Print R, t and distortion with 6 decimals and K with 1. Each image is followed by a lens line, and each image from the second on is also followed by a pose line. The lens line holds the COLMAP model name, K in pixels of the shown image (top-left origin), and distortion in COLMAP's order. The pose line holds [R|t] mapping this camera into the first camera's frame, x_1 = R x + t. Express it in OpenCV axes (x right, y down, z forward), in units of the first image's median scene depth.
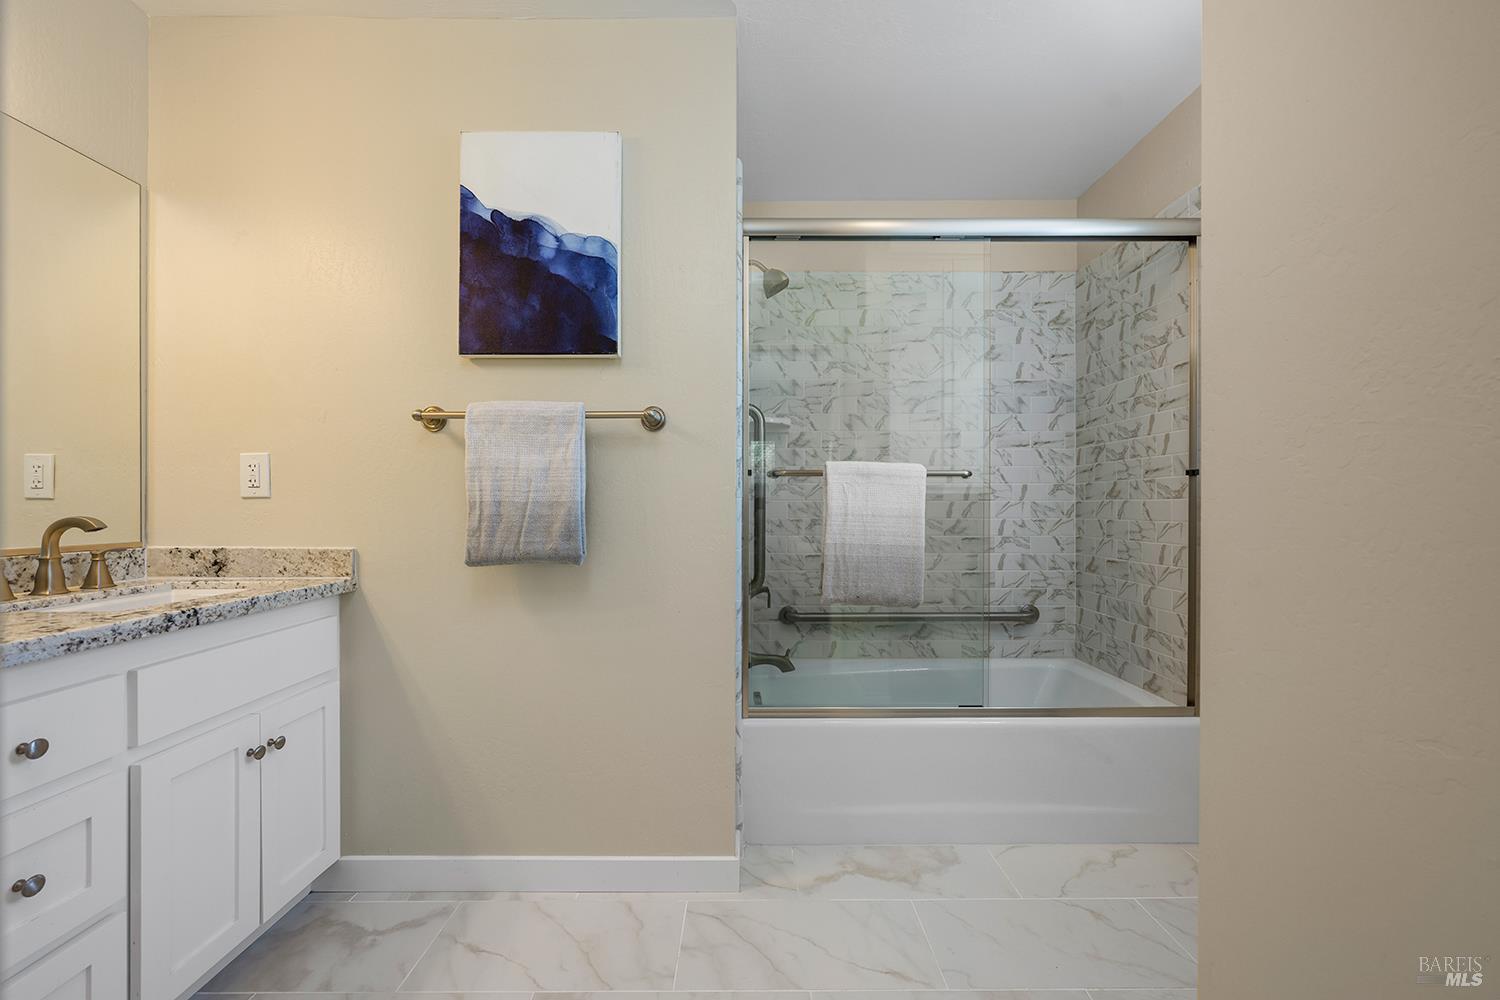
lens RADIAL K [[612.4, 0, 746.8], [0, 612.4, 503.2], [0, 0, 1]] dist [0.003438, 0.000419]
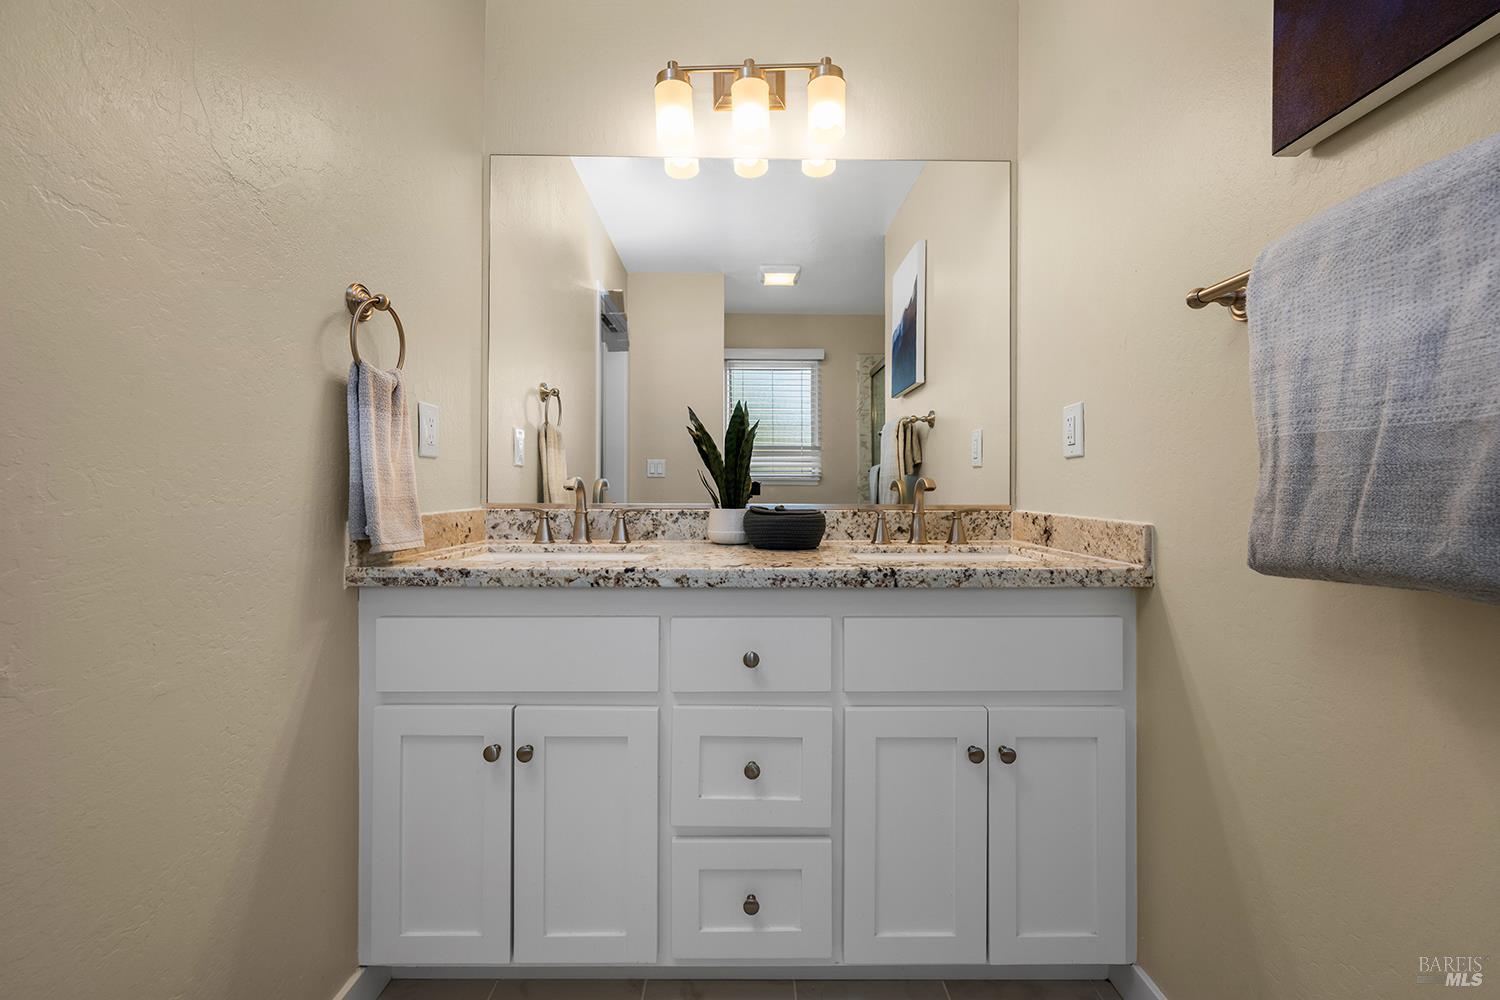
lens RADIAL K [[612.4, 0, 756.6], [0, 612.4, 489.3], [0, 0, 1]] dist [0.003438, 0.000419]
pose [[0.036986, 0.006054, -0.999297, 0.024234], [-0.002416, 0.999979, 0.005969, 0.034227], [0.999313, 0.002194, 0.037000, 0.584620]]
